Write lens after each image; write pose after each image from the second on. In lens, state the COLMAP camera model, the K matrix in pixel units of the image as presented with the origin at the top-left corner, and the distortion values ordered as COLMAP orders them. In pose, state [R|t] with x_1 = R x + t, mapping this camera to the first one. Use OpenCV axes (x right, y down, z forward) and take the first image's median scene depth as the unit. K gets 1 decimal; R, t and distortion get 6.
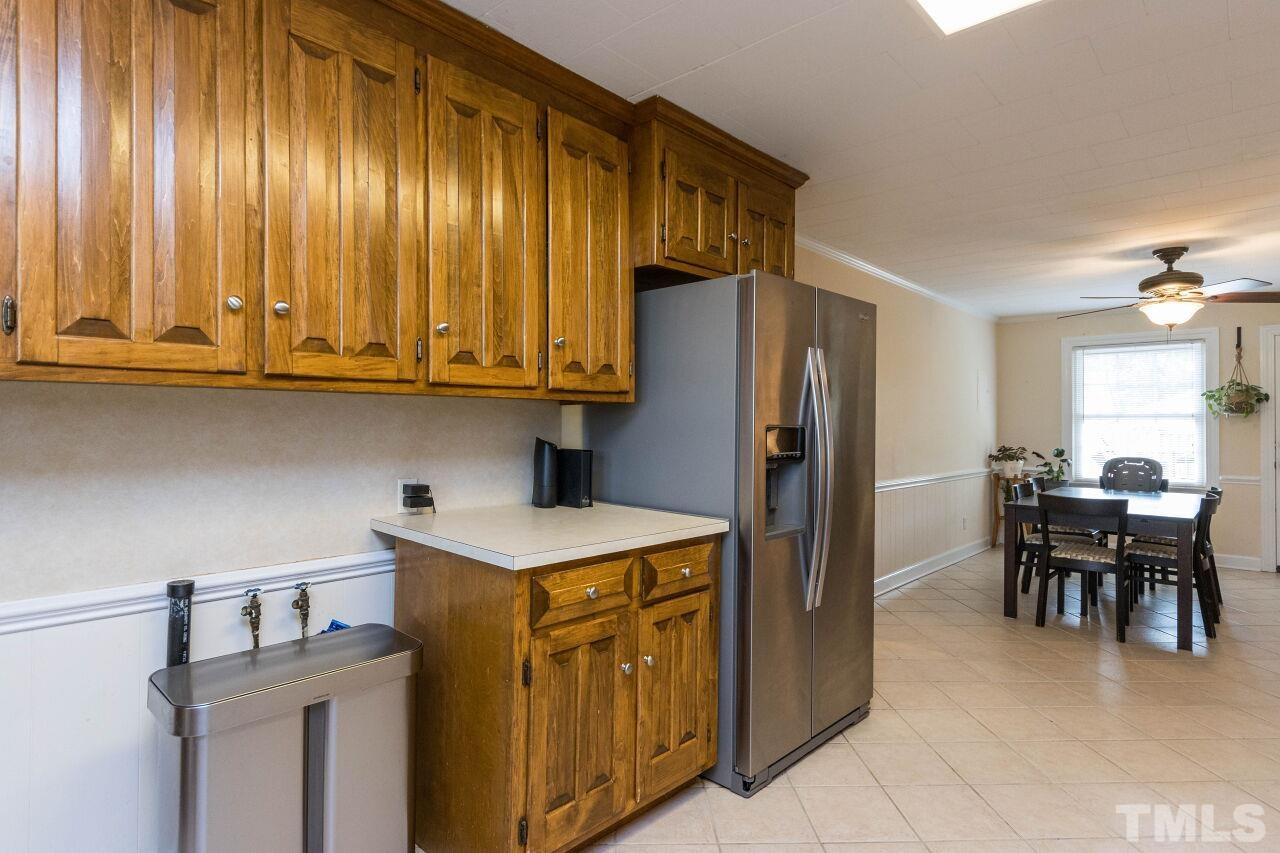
lens RADIAL K [[650.5, 0, 635.8], [0, 650.5, 427.4], [0, 0, 1]] dist [0.002377, 0.000670]
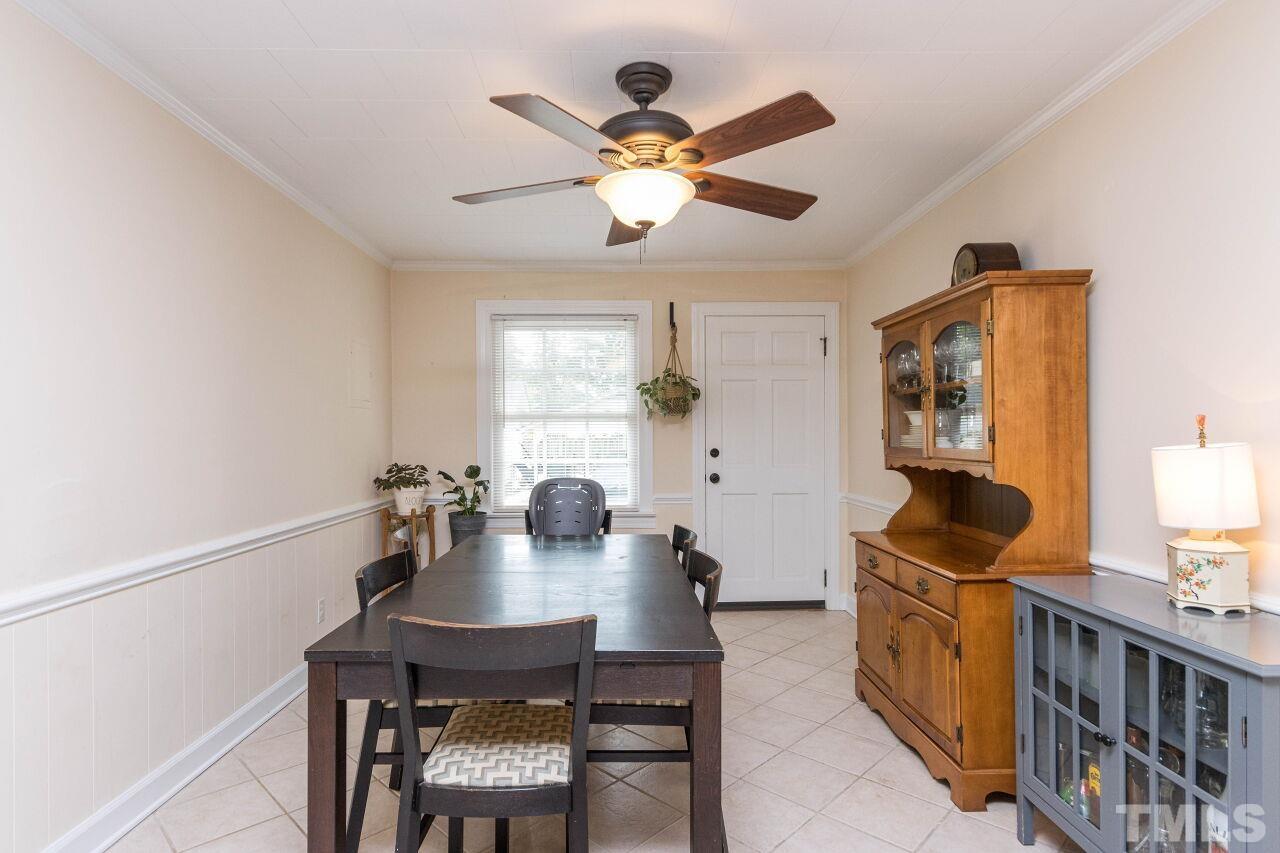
lens RADIAL K [[664.1, 0, 630.7], [0, 664.1, 426.4], [0, 0, 1]] dist [0.002481, 0.000541]
pose [[0.707144, 0.004935, 0.707052, 0.316228], [0.006880, 0.999880, -0.013860, 0.004334], [-0.707036, 0.014666, 0.707025, 0.453655]]
